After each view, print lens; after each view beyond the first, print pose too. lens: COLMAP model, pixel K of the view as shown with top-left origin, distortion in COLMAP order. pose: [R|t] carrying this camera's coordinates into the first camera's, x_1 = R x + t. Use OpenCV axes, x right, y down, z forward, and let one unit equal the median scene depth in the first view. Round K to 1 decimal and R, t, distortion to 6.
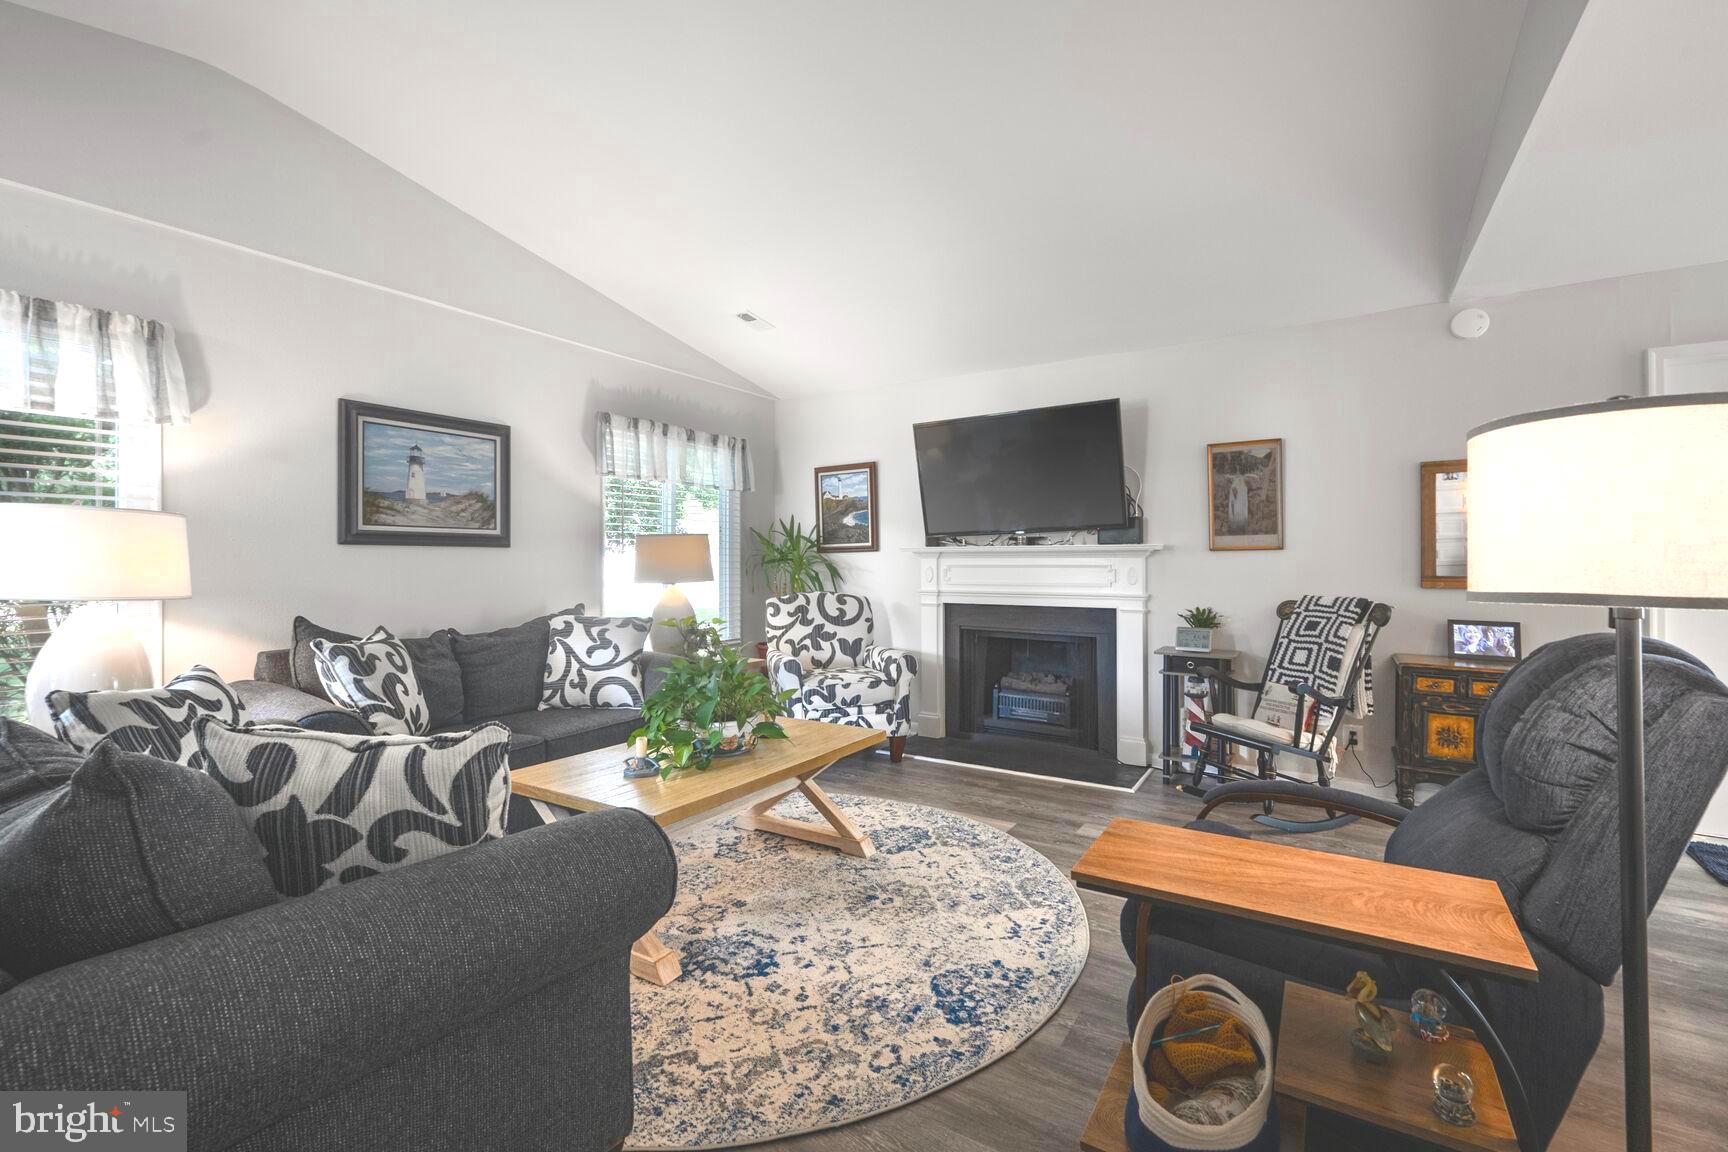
lens RADIAL K [[731.8, 0, 874.7], [0, 731.8, 562.0], [0, 0, 1]] dist [0.002143, -0.000136]
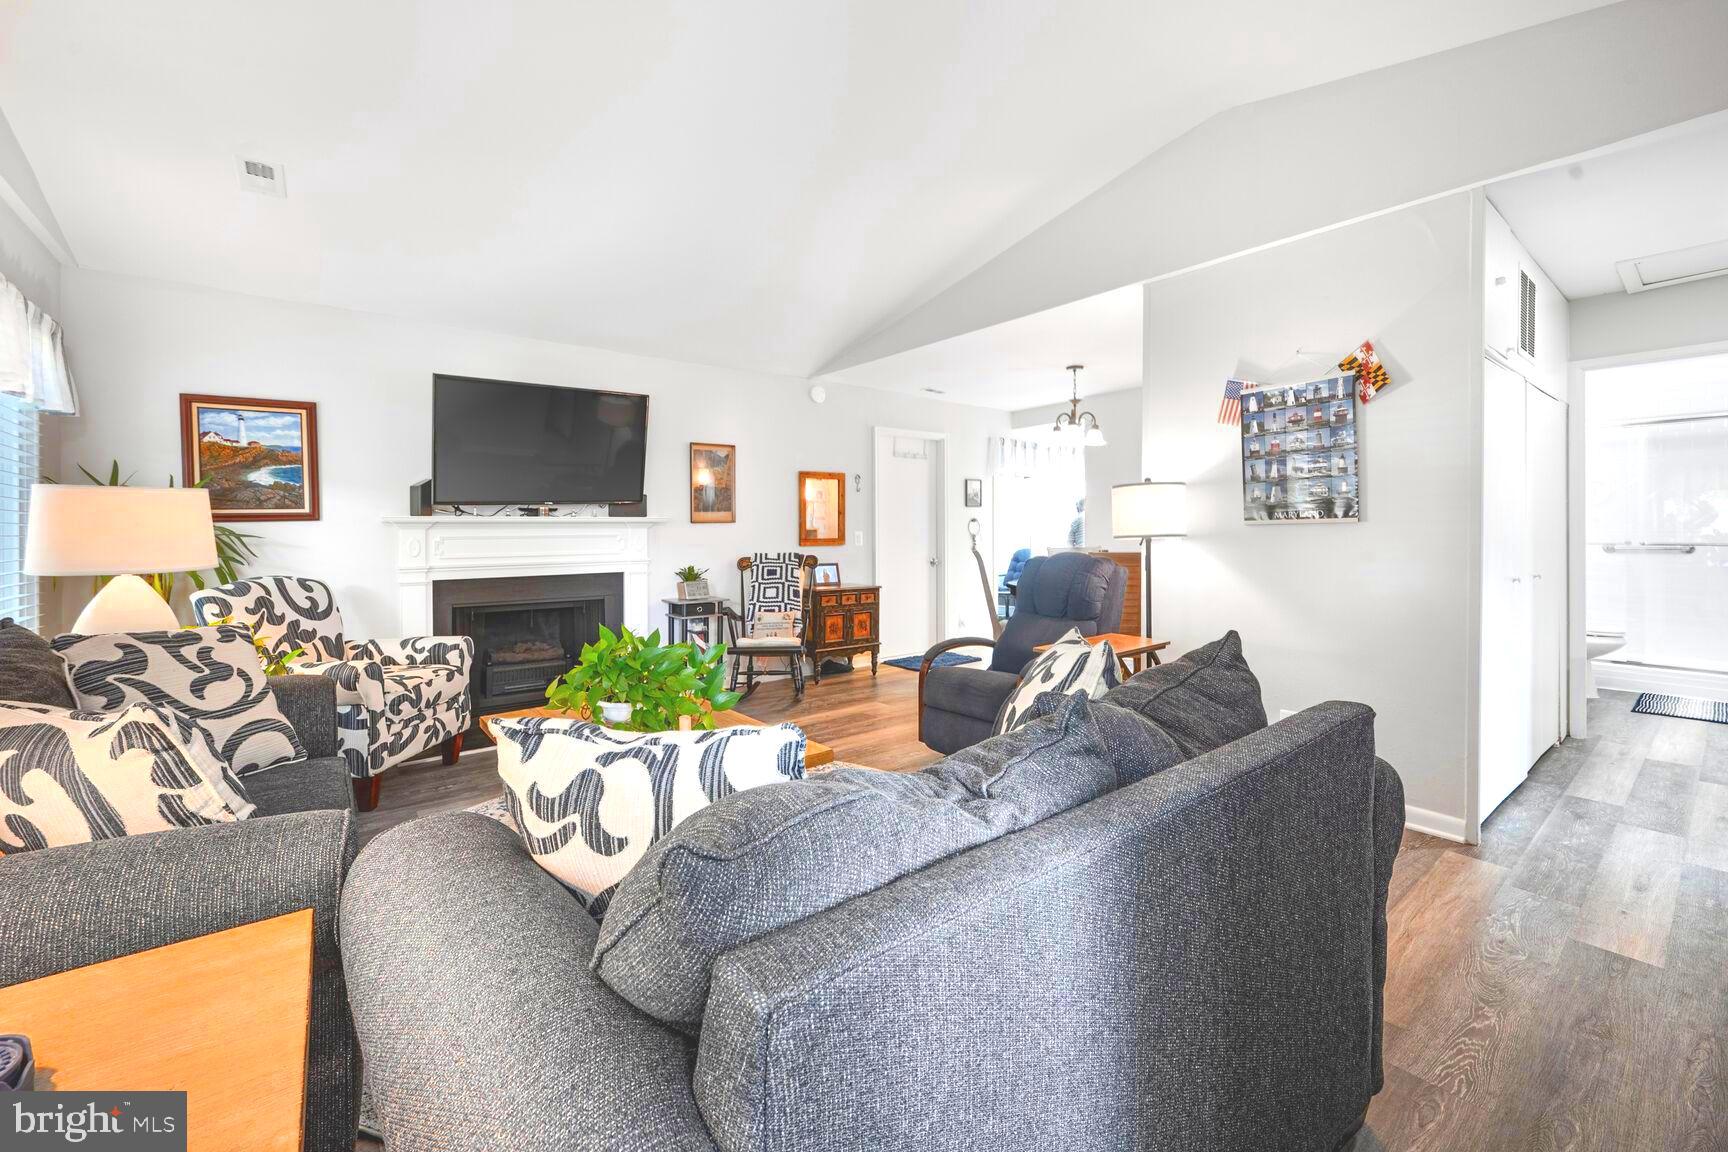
lens RADIAL K [[695.5, 0, 872.2], [0, 695.5, 531.2], [0, 0, 1]] dist [0.000218, 0.000051]
pose [[0.341931, -0.002596, 0.939721, -0.669487], [0.010605, 0.999943, -0.001096, 0.004765], [-0.939665, 0.010340, 0.341939, 0.291988]]
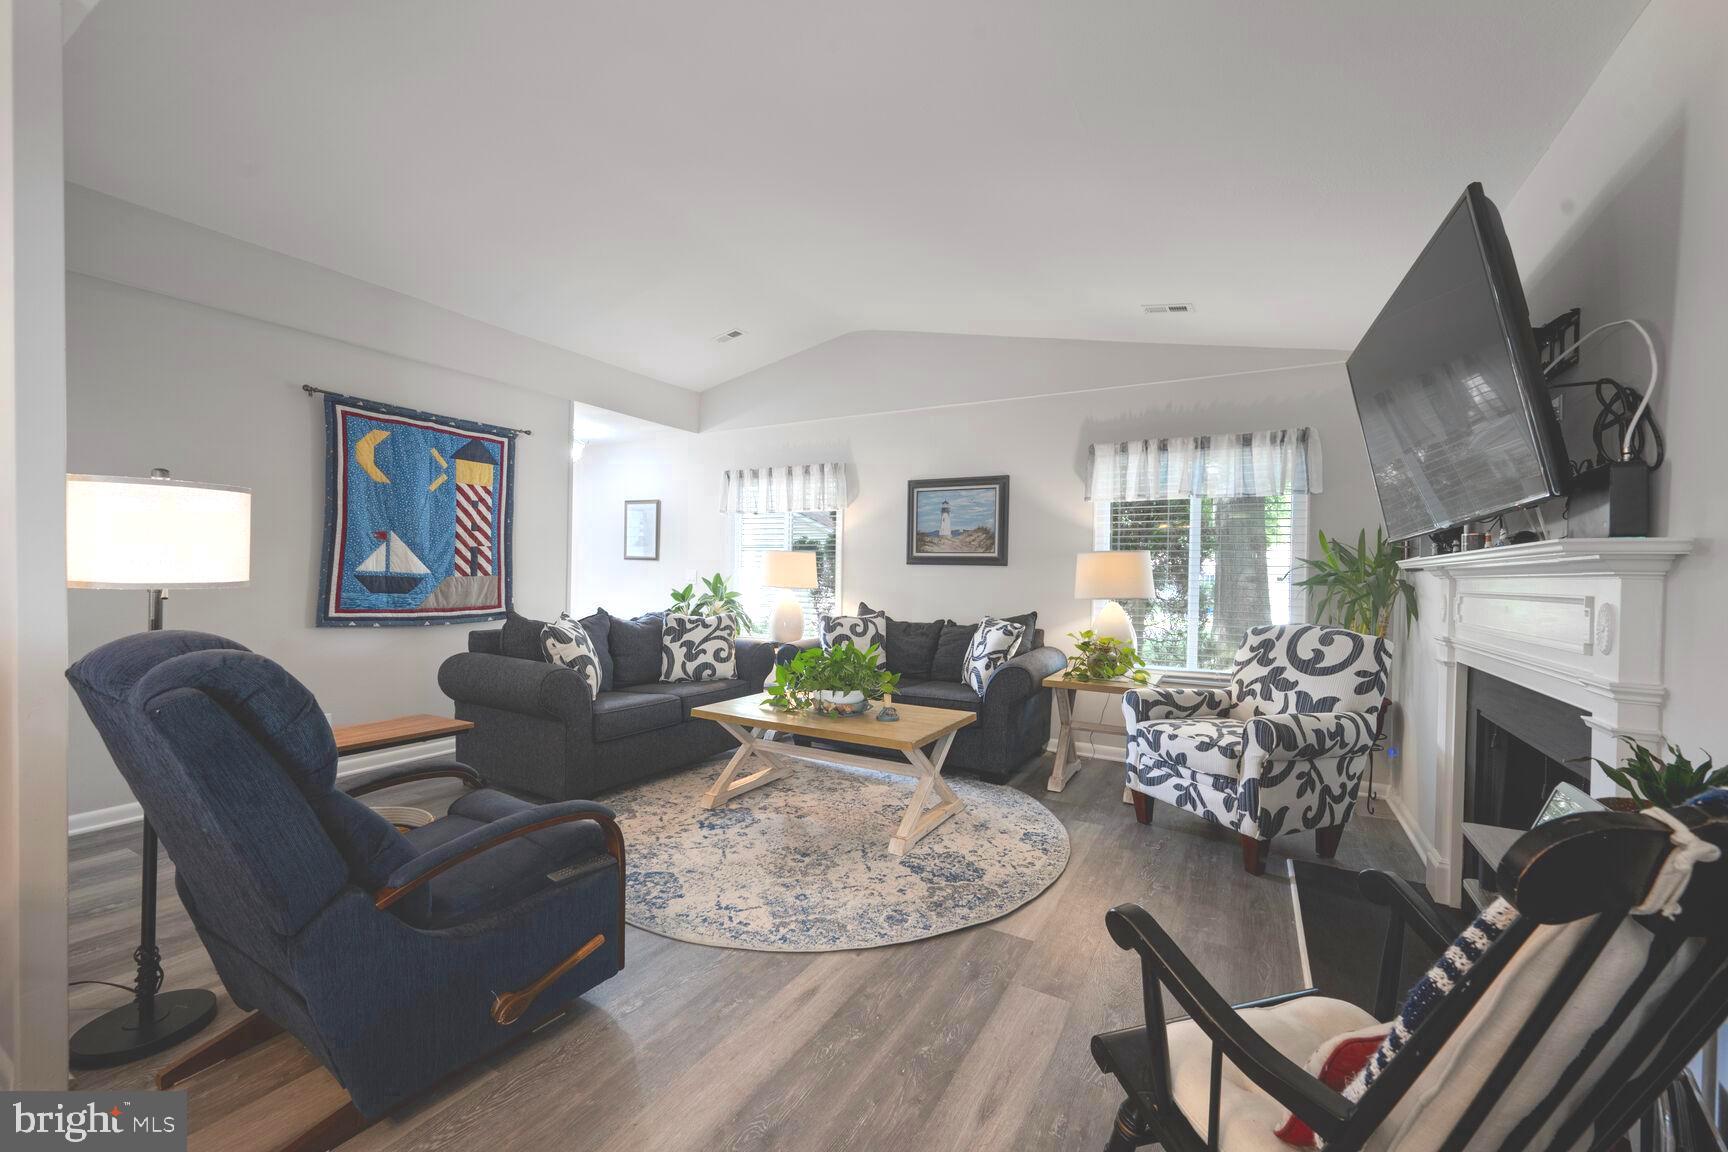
lens RADIAL K [[695.5, 0, 898.6], [0, 695.5, 584.3], [0, 0, 1]] dist [0.000218, 0.000051]
pose [[0.071053, 0.015780, -0.997348, 0.763086], [-0.021776, 0.999661, 0.014265, -0.000075], [0.997235, 0.020705, 0.071372, 0.719863]]
